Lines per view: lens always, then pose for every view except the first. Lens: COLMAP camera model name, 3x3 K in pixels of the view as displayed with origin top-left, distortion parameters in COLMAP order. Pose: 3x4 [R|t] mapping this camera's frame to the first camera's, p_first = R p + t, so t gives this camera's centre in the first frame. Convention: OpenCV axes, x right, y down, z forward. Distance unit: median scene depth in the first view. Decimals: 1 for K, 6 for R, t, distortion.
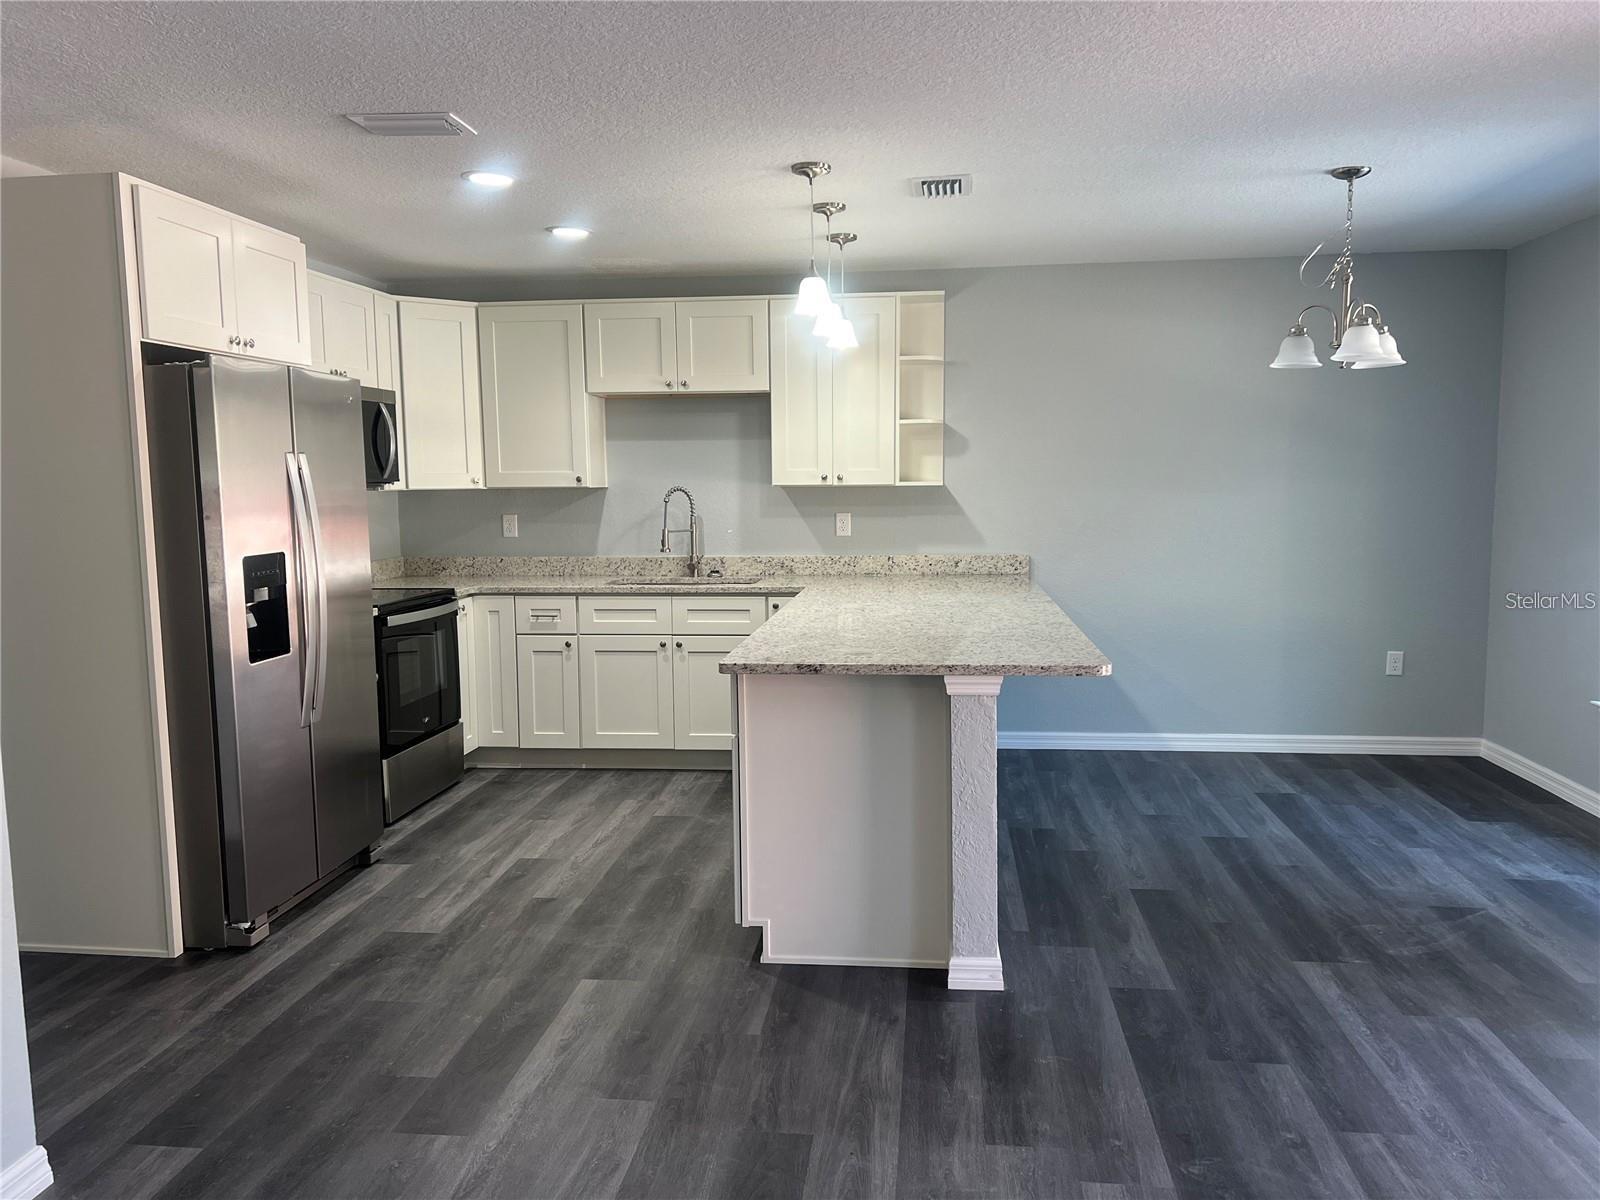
lens RADIAL K [[1191.8, 0, 800.0], [0, 1191.8, 600.0], [0, 0, 1]] dist [0.097371, -0.155338]
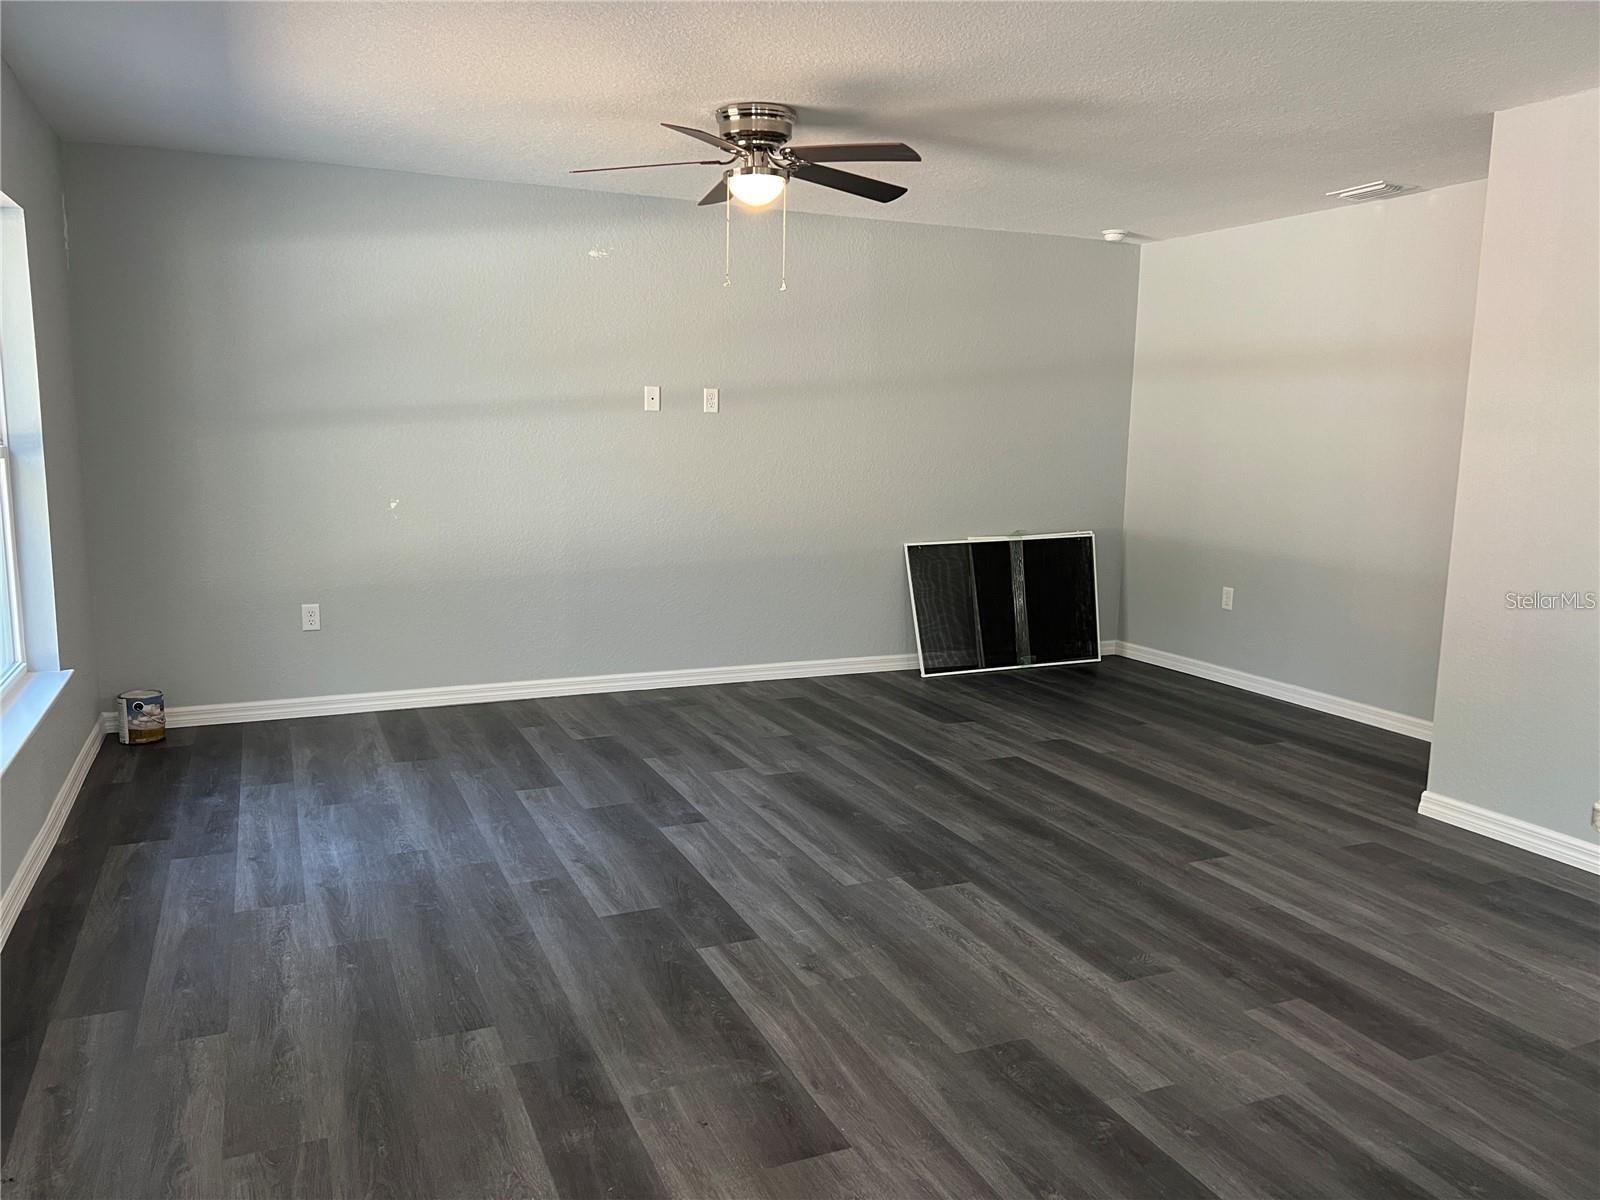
lens RADIAL K [[1204.5, 0, 805.3], [0, 1204.5, 590.2], [0, 0, 1]] dist [0.068026, -0.083062]
pose [[-0.862645, 0.068960, -0.501087, 0.427693], [-0.057743, 0.970760, 0.233004, -0.069955], [0.502503, 0.229934, -0.833439, 0.686074]]
